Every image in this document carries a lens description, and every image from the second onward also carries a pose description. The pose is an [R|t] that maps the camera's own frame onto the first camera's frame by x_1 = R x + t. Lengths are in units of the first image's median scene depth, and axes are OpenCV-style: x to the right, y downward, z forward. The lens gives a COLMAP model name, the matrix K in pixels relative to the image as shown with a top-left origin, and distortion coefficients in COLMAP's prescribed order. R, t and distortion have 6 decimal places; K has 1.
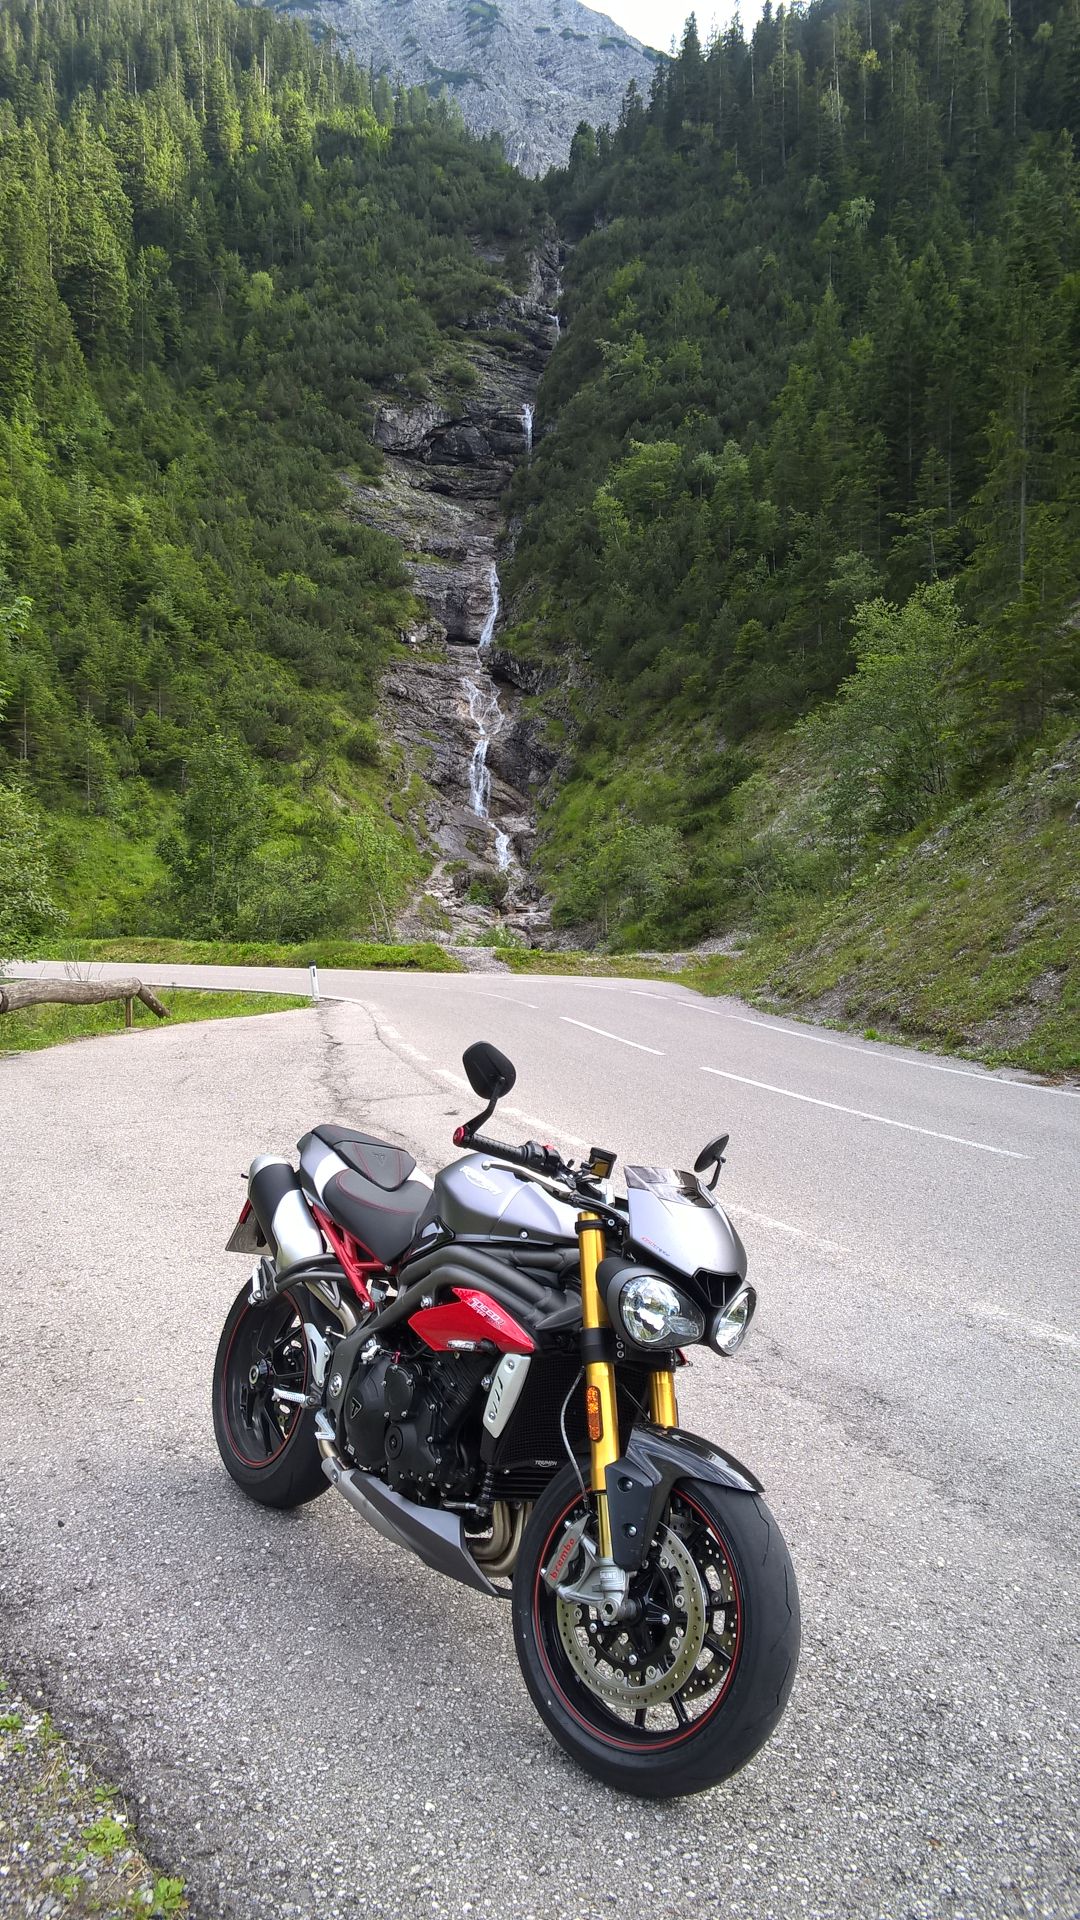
lens RADIAL K [[1424.8, 0, 541.4], [0, 1424.8, 949.9], [0, 0, 1]] dist [0.011114, -0.011682]
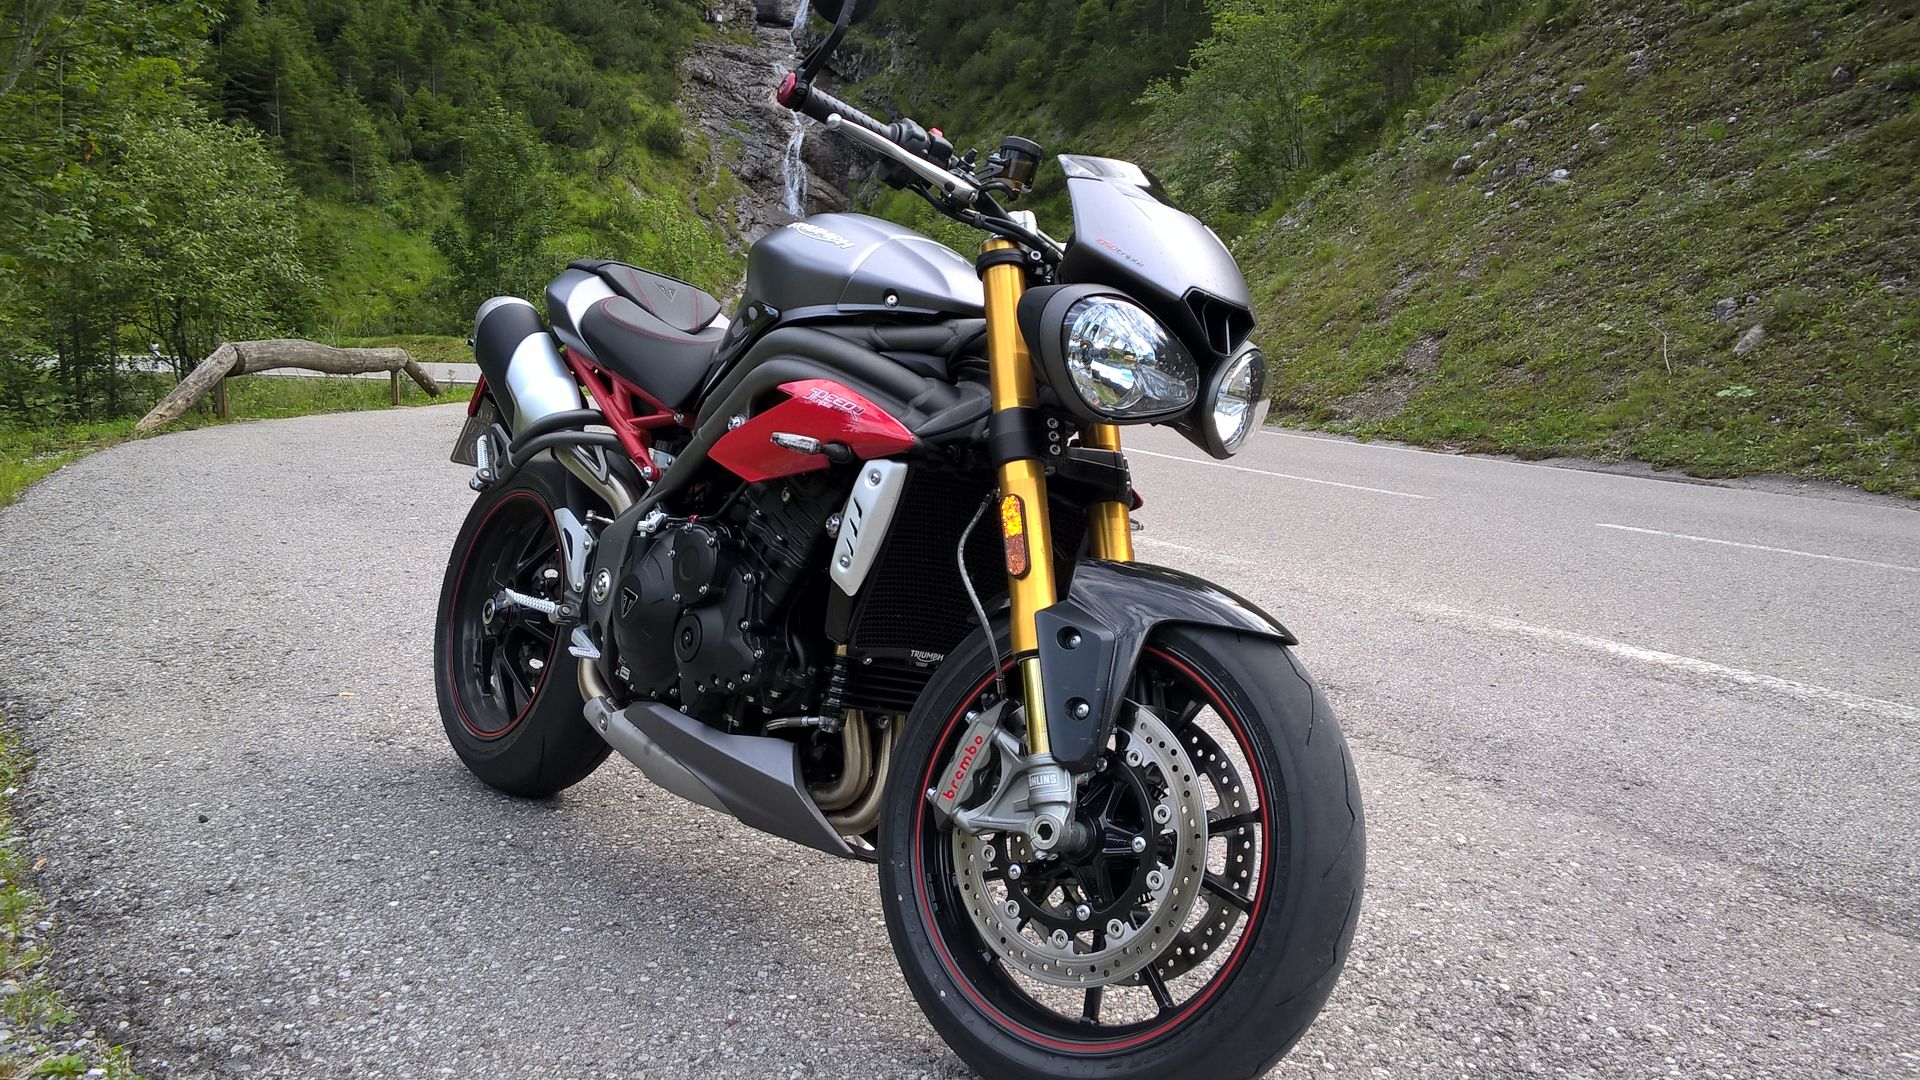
lens RADIAL K [[1424.8, 0, 962.5], [0, 1424.8, 550.7], [0, 0, 1]] dist [0.011114, -0.011682]
pose [[0.997230, -0.003901, 0.074273, -0.023865], [-0.002464, 0.996342, 0.085421, 0.216825], [-0.074334, -0.085368, 0.993573, 0.306800]]
